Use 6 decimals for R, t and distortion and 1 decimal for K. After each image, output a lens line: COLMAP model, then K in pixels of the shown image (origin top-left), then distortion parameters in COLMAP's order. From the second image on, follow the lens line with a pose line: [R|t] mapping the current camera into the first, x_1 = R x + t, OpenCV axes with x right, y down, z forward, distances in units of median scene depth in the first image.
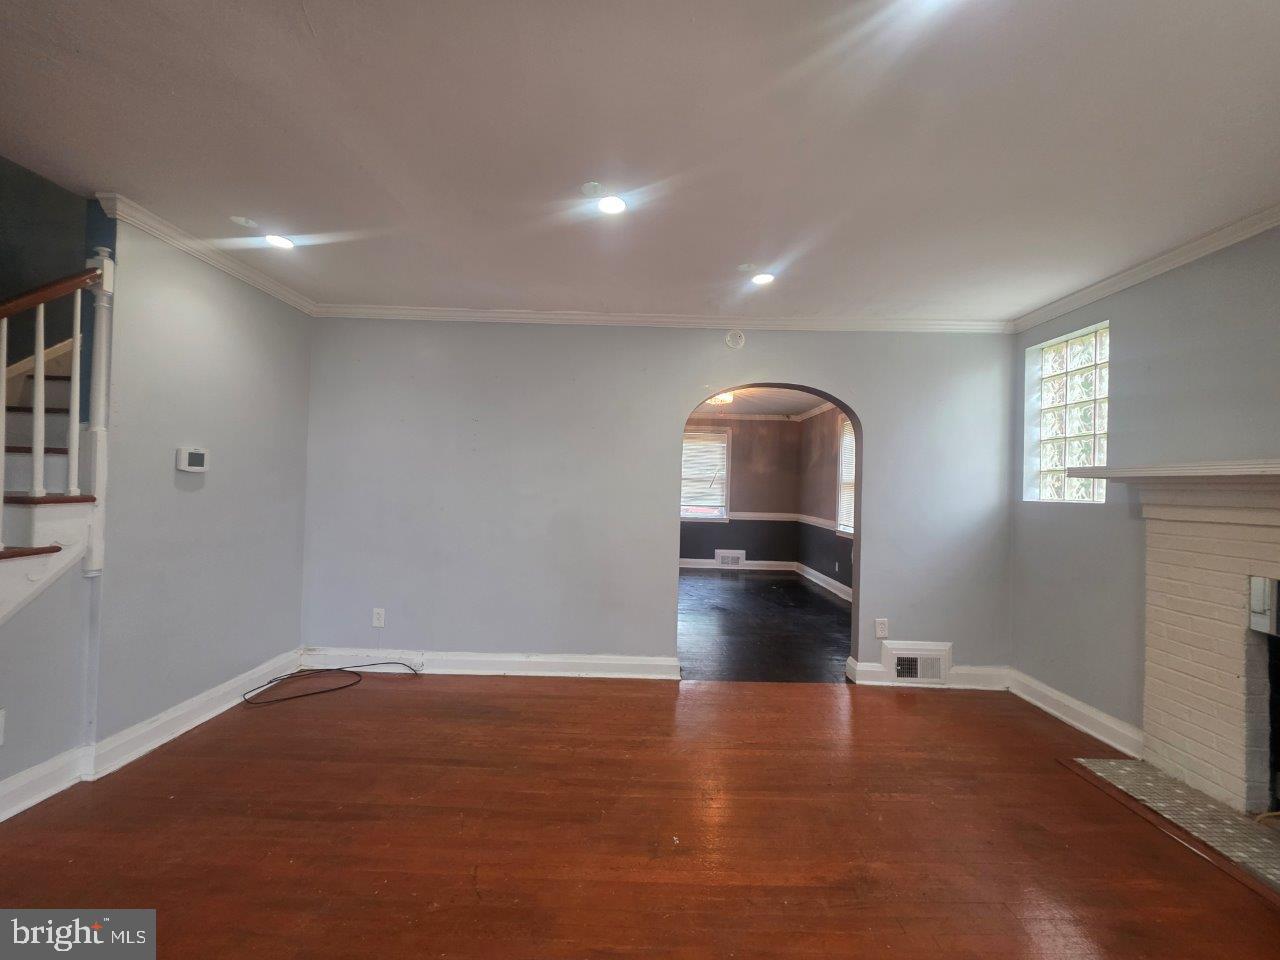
lens RADIAL K [[508.9, 0, 641.9], [0, 508.9, 475.1], [0, 0, 1]] dist [0.000726, 0.000042]
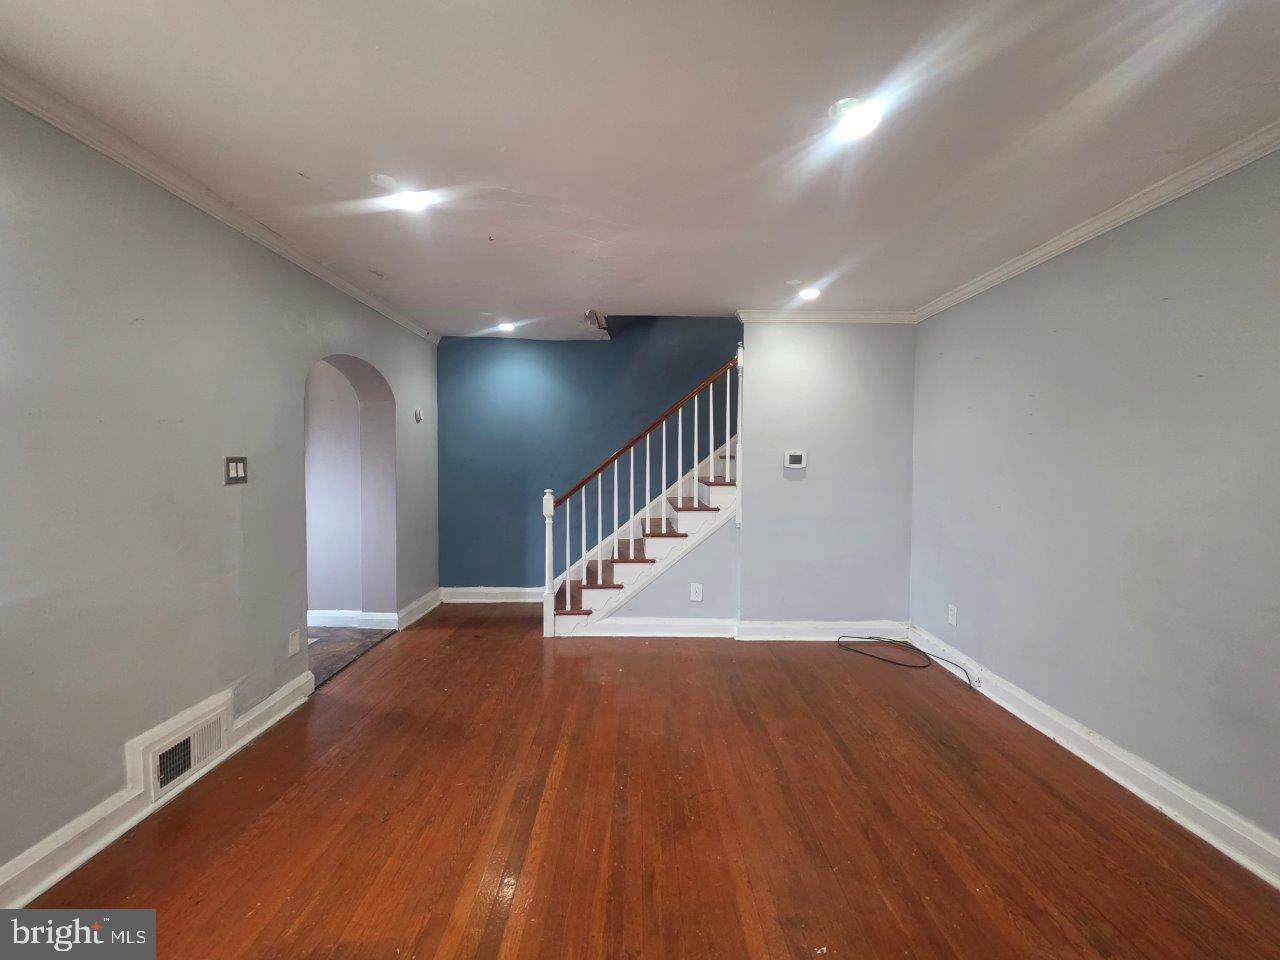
lens RADIAL K [[508.9, 0, 641.9], [0, 508.9, 475.1], [0, 0, 1]] dist [0.000726, 0.000042]
pose [[0.016157, 0.002613, -0.999866, 0.453998], [0.010498, 0.999941, 0.002783, 0.004452], [0.999814, -0.010541, 0.016129, 0.405730]]
